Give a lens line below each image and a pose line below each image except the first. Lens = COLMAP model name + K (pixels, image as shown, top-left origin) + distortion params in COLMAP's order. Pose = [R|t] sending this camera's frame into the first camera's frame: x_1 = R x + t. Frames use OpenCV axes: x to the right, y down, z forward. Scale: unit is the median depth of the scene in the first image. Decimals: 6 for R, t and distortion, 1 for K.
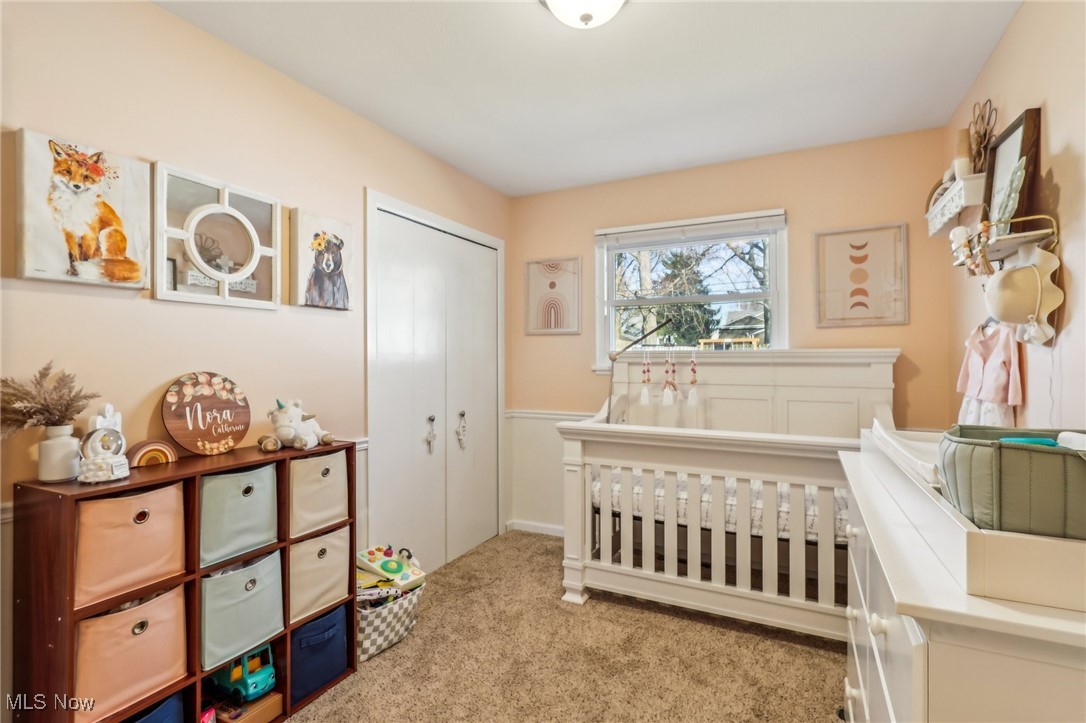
lens RADIAL K [[525.4, 0, 543.0], [0, 525.4, 361.5], [0, 0, 1]] dist [0.001222, 0.000258]
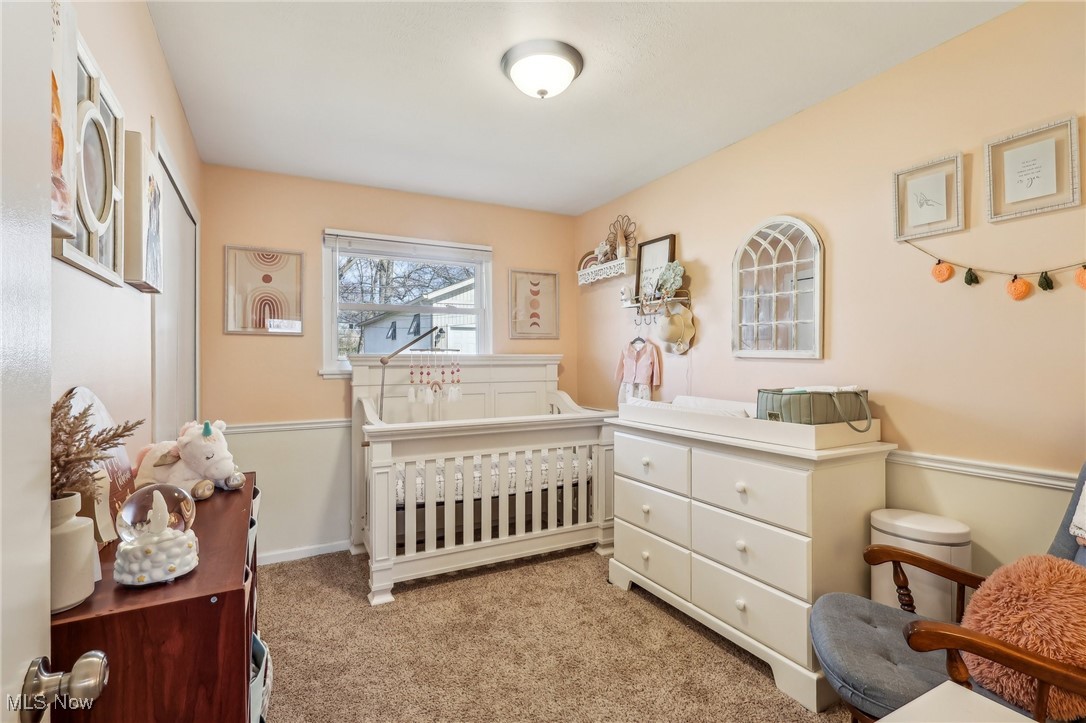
lens RADIAL K [[510.5, 0, 543.0], [0, 510.5, 361.5], [0, 0, 1]] dist [-0.003589, -0.000018]
pose [[0.577002, -0.003290, 0.816736, -0.583726], [0.008895, 0.999958, -0.002256, -0.001301], [-0.816694, 0.008566, 0.577007, 0.186553]]
